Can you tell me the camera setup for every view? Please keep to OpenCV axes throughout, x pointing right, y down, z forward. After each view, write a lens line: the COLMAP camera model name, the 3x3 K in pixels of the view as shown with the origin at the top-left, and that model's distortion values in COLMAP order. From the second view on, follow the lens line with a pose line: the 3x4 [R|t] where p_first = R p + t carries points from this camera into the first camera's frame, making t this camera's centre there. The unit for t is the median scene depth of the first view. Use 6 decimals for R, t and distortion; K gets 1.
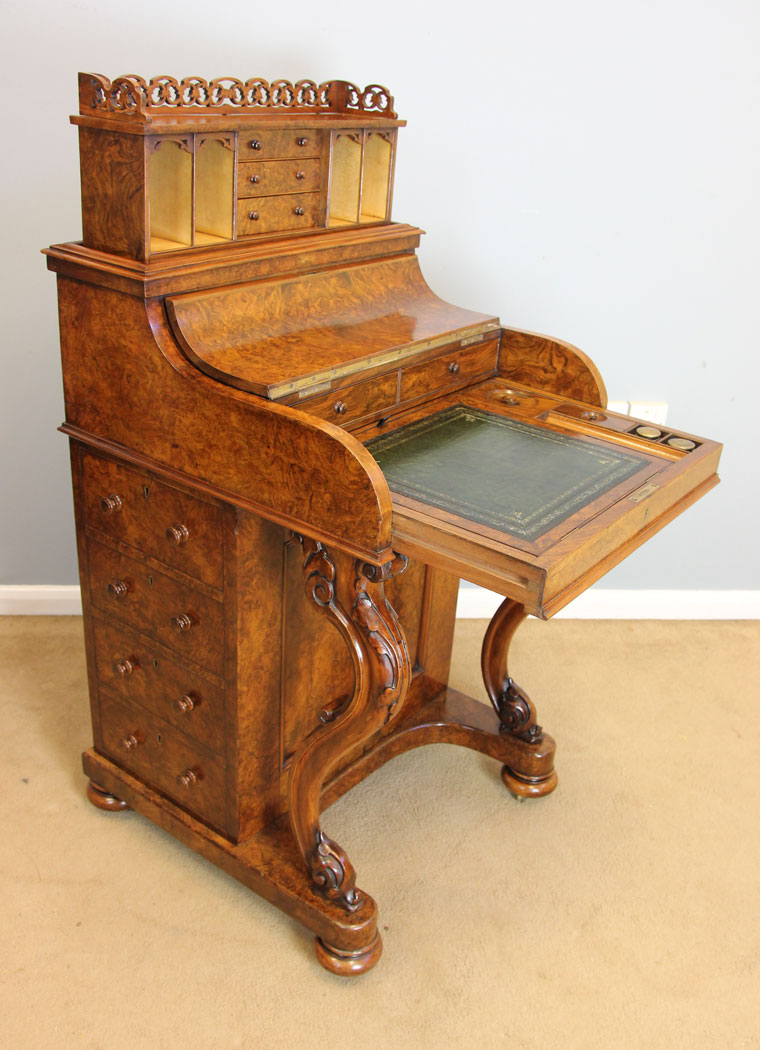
lens RADIAL K [[1022.5, 0, 383.5], [0, 1022.5, 540.3], [0, 0, 1]] dist [-0.106347, 0.013867]
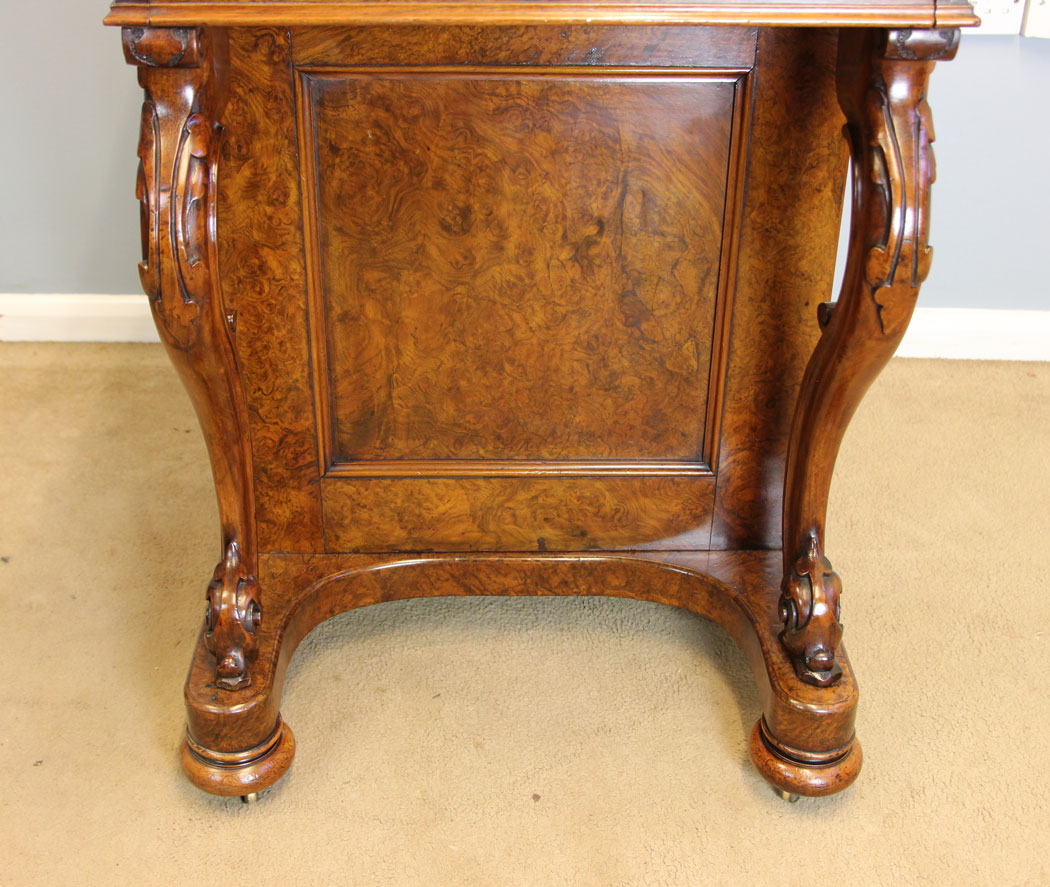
lens RADIAL K [[1460.4, 0, 488.5], [0, 1460.4, 474.8], [0, 0, 1]] dist [-0.044554, 0.005430]
pose [[0.613965, 0.344870, -0.710009, 0.636450], [-0.319603, 0.931085, 0.175882, 0.038266], [0.721735, 0.118936, 0.681875, 0.481354]]
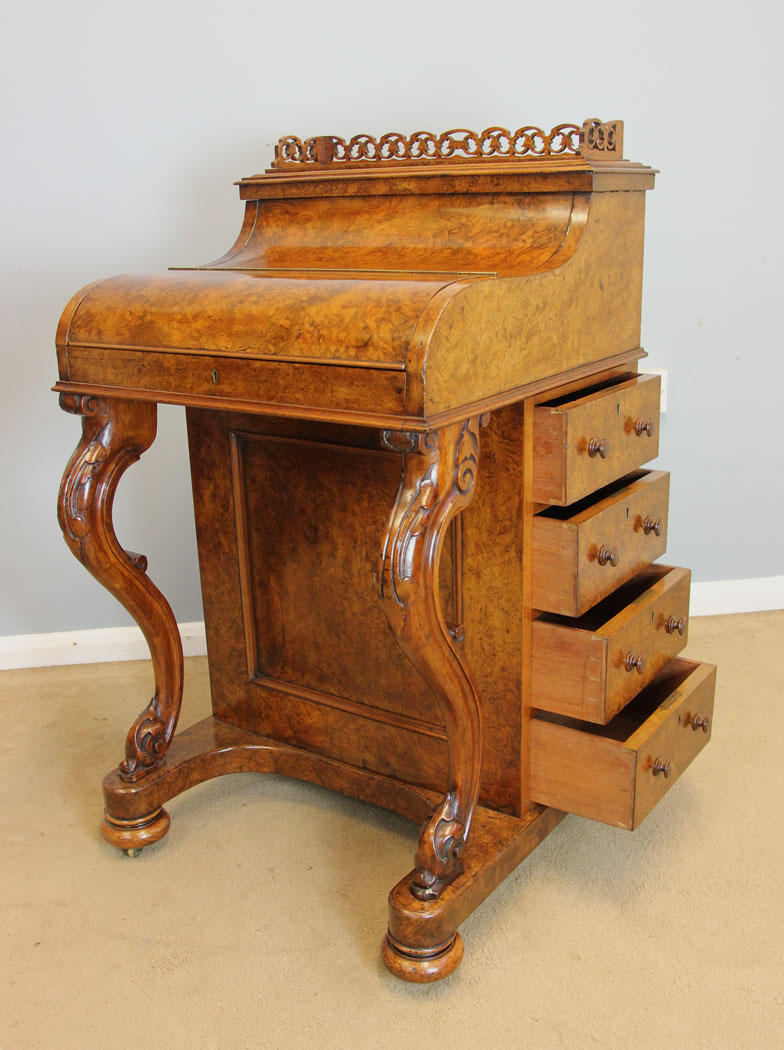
lens RADIAL K [[1081.5, 0, 392.0], [0, 1081.5, 525.0], [0, 0, 1]] dist [-0.100404, -0.007280]
pose [[0.046876, 0.230571, -0.971926, 0.955608], [-0.418345, 0.888085, 0.190505, -0.179888], [0.907078, 0.397670, 0.138088, 0.967263]]
